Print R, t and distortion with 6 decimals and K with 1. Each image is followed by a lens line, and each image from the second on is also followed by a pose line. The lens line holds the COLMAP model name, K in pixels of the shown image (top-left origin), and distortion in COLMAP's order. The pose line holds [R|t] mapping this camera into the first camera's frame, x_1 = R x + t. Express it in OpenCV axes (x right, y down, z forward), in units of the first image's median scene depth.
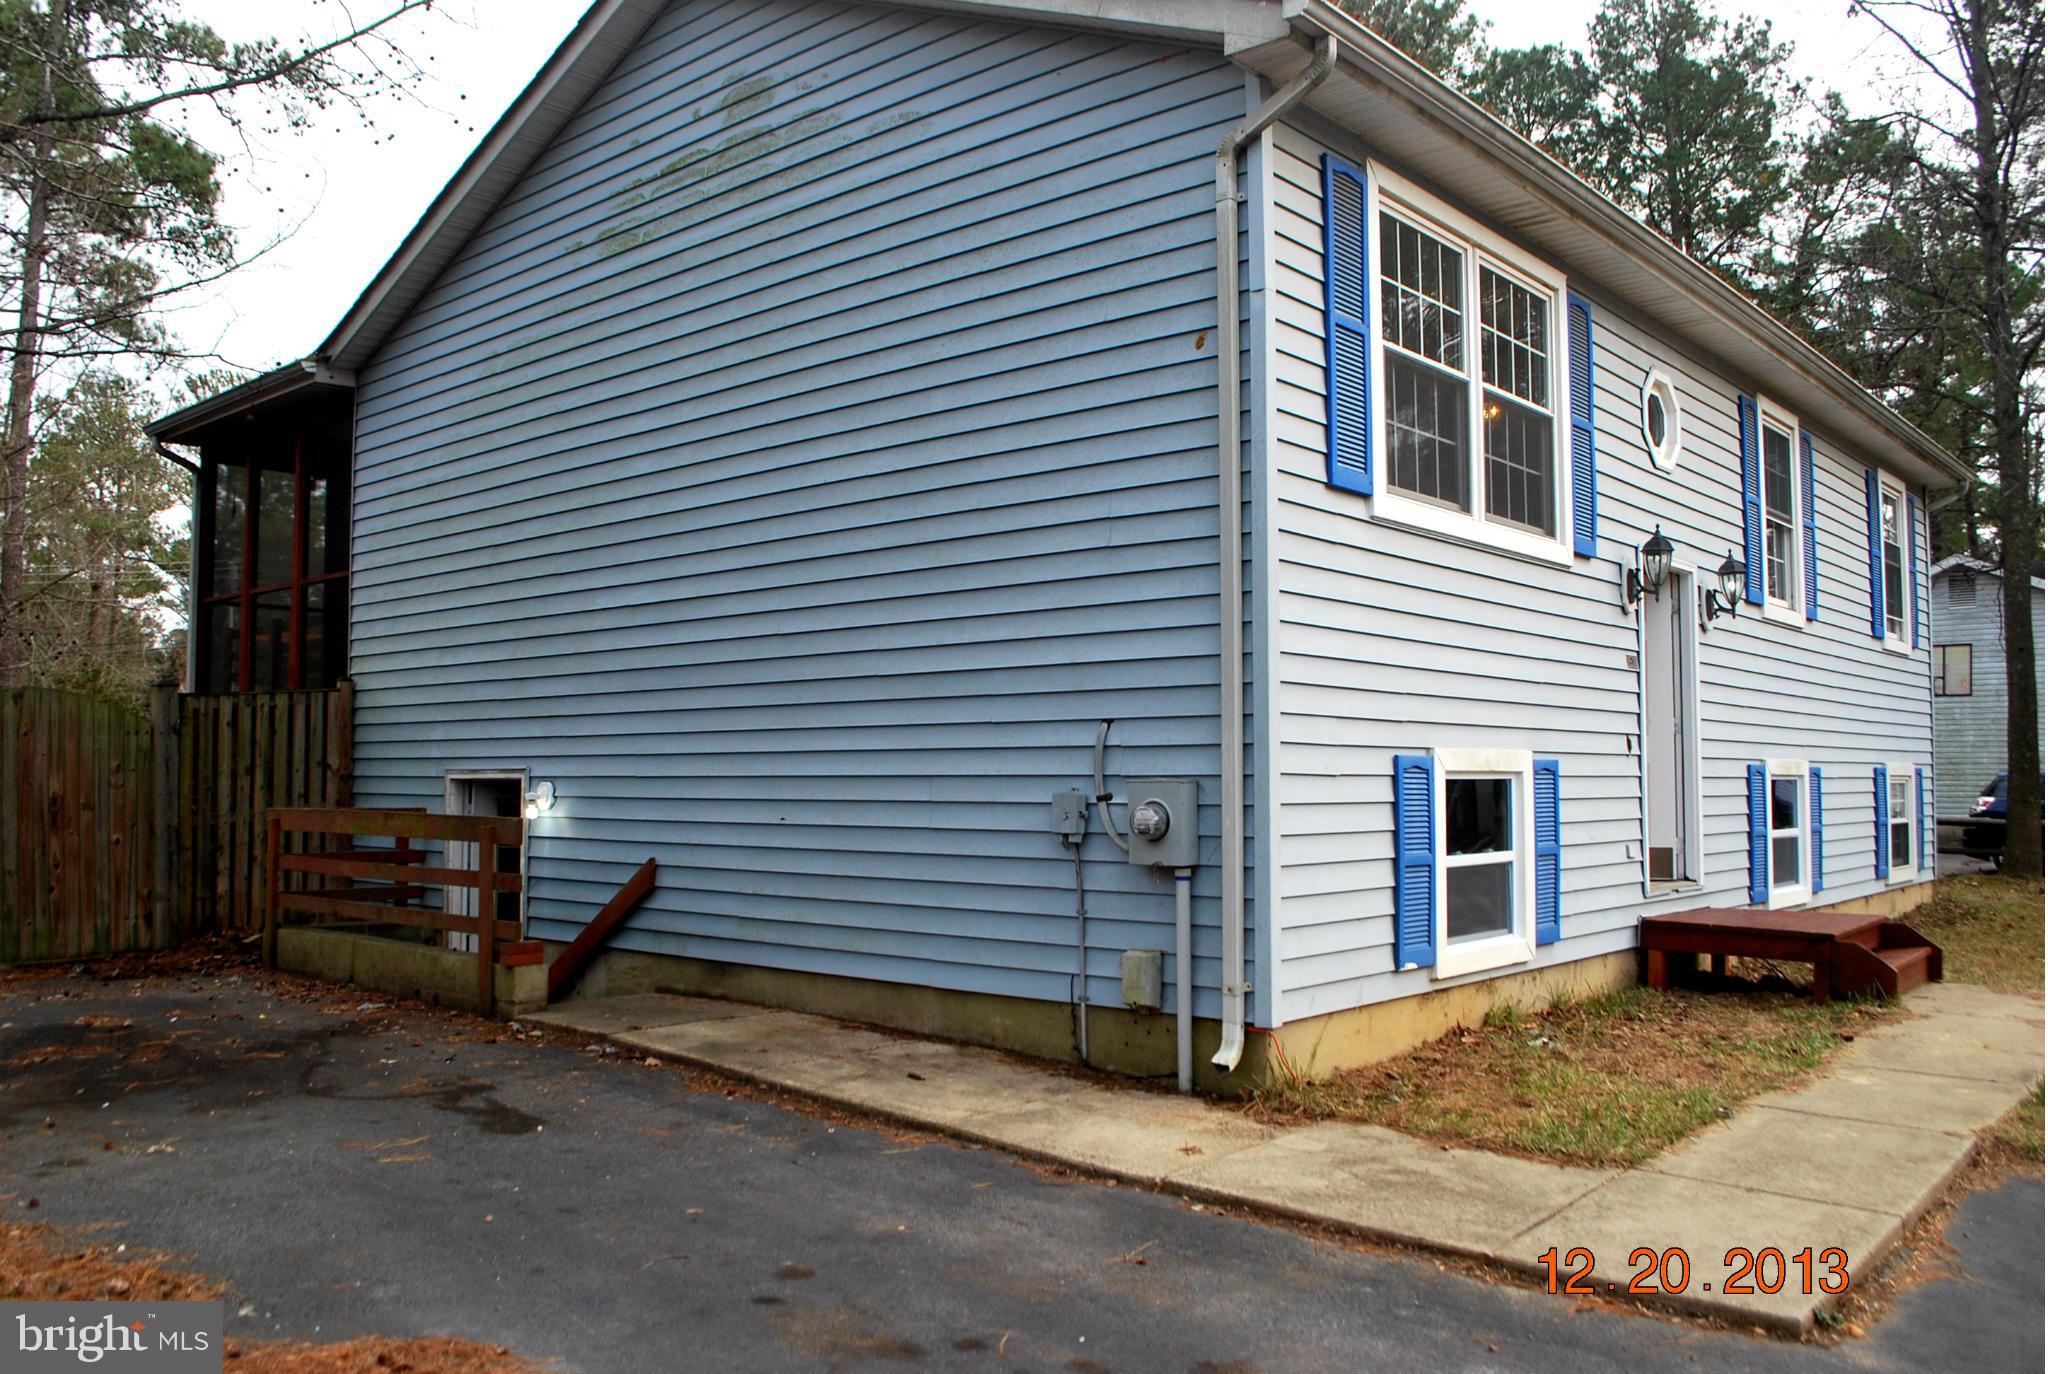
lens RADIAL K [[1601.9, 0, 1030.8], [0, 1601.9, 697.6], [0, 0, 1]] dist [-0.059721, 0.001880]
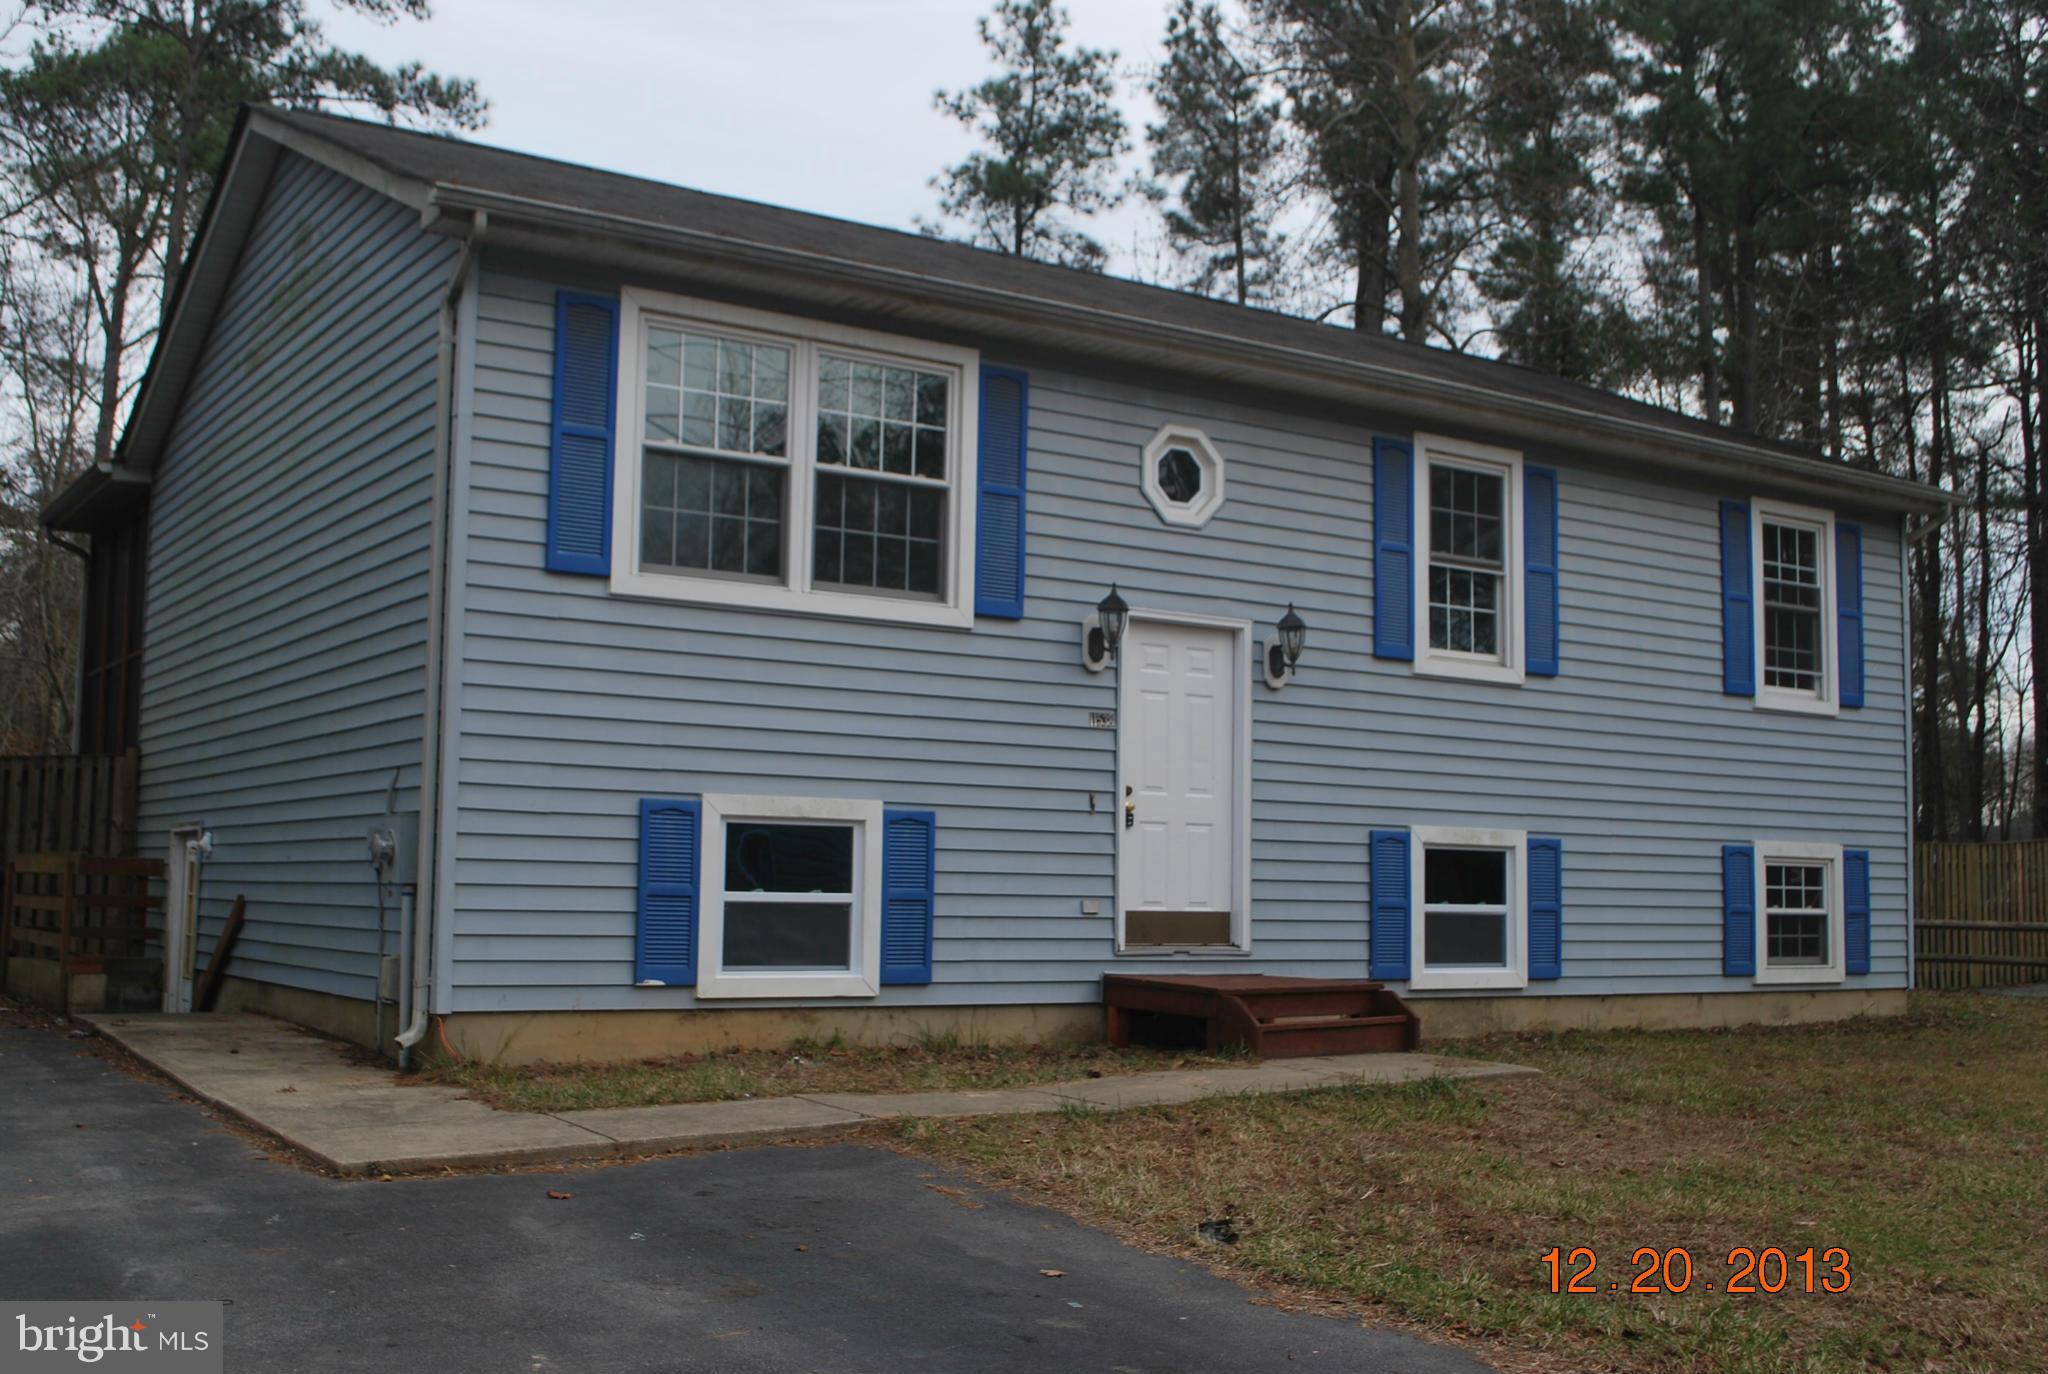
lens RADIAL K [[2064.7, 0, 1014.5], [0, 2064.7, 698.2], [0, 0, 1]] dist [-0.026760, 0.000000]
pose [[0.962565, -0.010431, -0.270849, 0.809968], [-0.001601, 0.999023, -0.044165, 0.026390], [0.271046, 0.042946, 0.961608, -0.331110]]
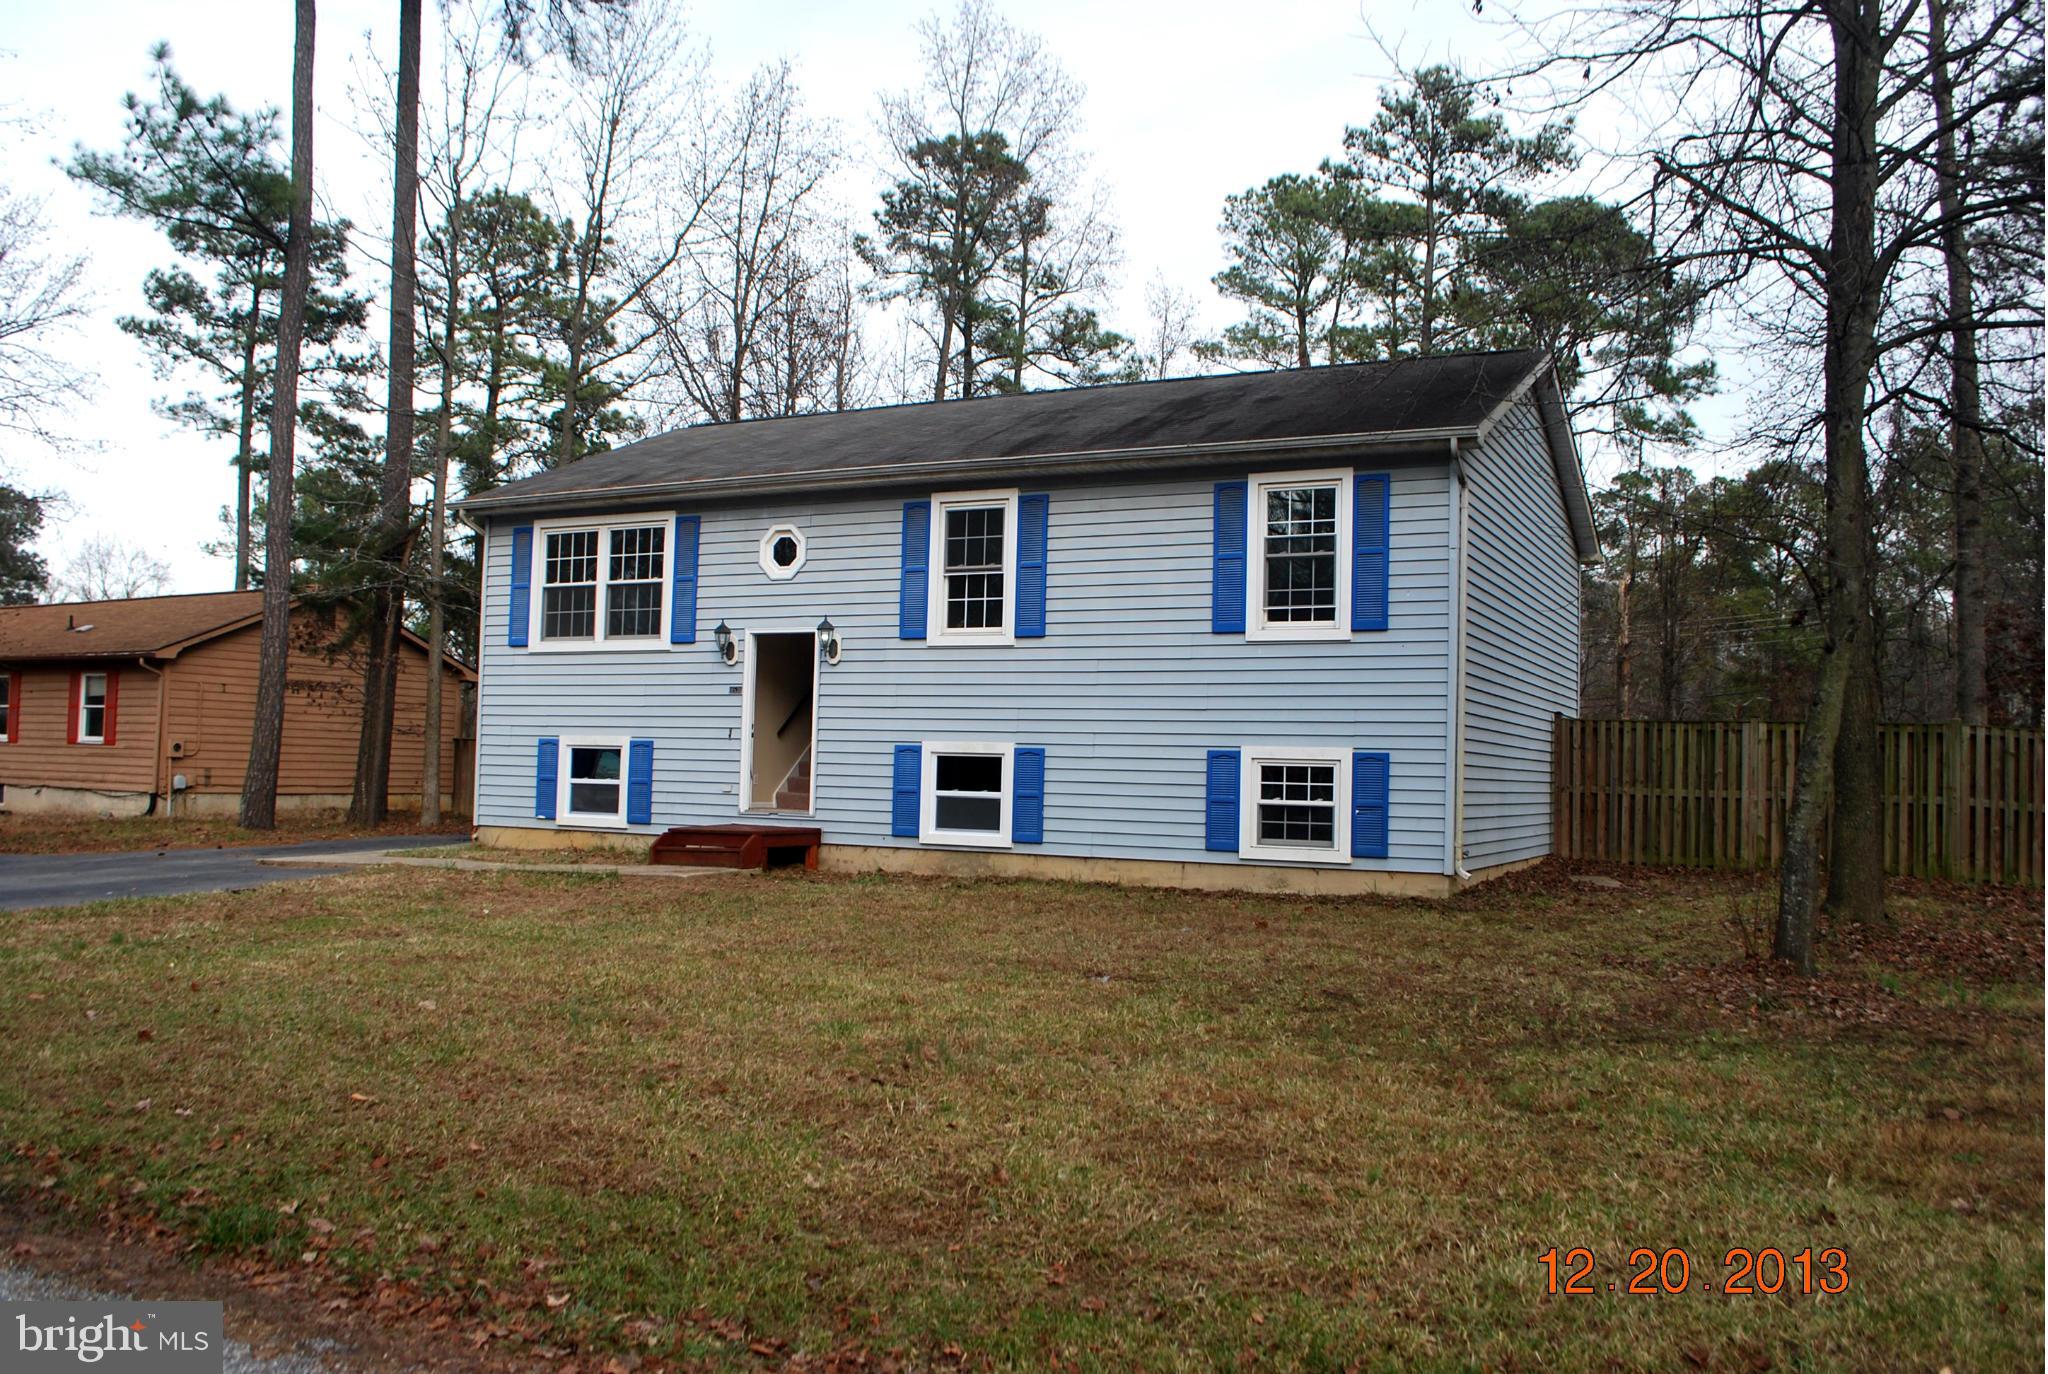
lens RADIAL K [[1634.4, 0, 1026.0], [0, 1634.4, 680.1], [0, 0, 1]] dist [-0.051010, -0.000997]
pose [[0.245110, -0.051963, -0.968102, 2.822111], [0.026550, 0.998548, -0.046875, 0.080480], [0.969132, -0.014213, 0.246134, 1.017974]]
